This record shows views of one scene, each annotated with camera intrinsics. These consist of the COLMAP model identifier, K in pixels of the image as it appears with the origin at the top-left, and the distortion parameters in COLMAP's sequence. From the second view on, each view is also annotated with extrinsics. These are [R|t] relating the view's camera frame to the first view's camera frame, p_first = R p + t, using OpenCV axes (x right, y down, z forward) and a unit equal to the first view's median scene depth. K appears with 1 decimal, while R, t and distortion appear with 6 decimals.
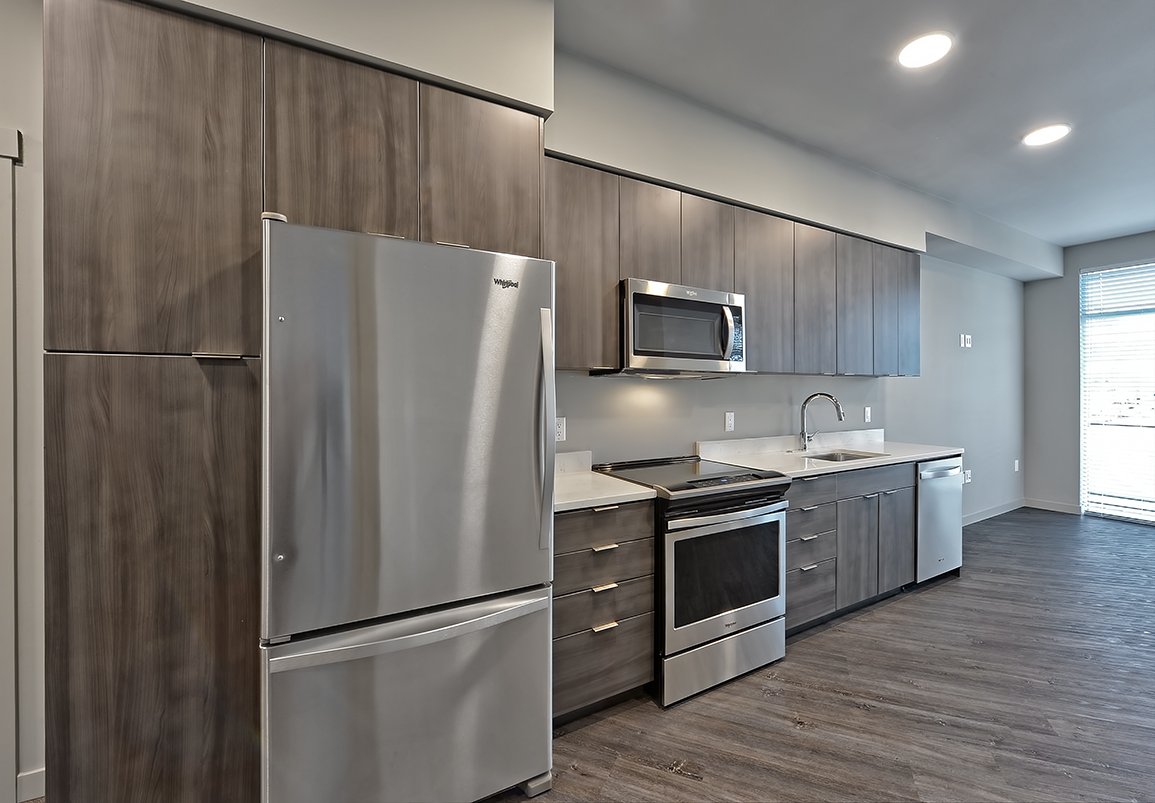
lens RADIAL K [[506.3, 0, 610.6], [0, 506.3, 395.0], [0, 0, 1]] dist [-0.019247, -0.001056]
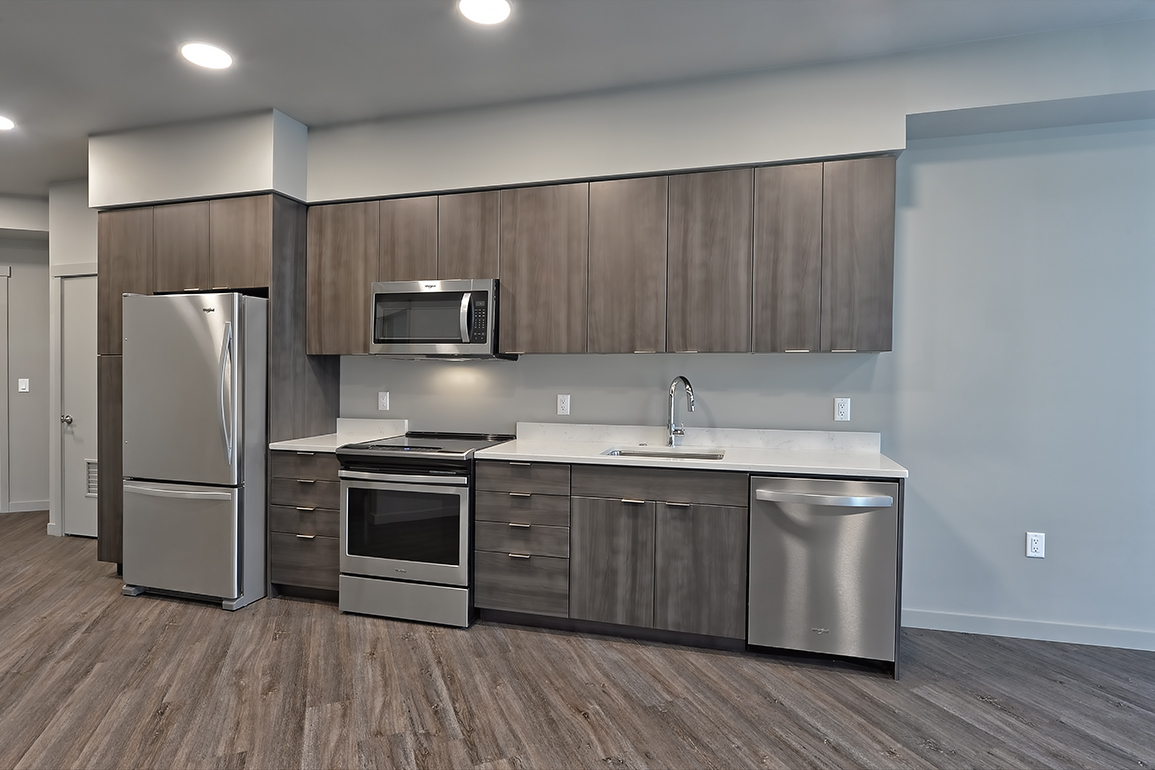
lens RADIAL K [[595.6, 0, 562.2], [0, 595.6, 386.8], [0, 0, 1]] dist [-0.003978, -0.000956]
pose [[0.680455, 0.022139, -0.732455, 1.390881], [-0.010728, 0.999737, 0.020251, -0.004958], [0.732711, -0.005922, 0.680514, 0.311366]]
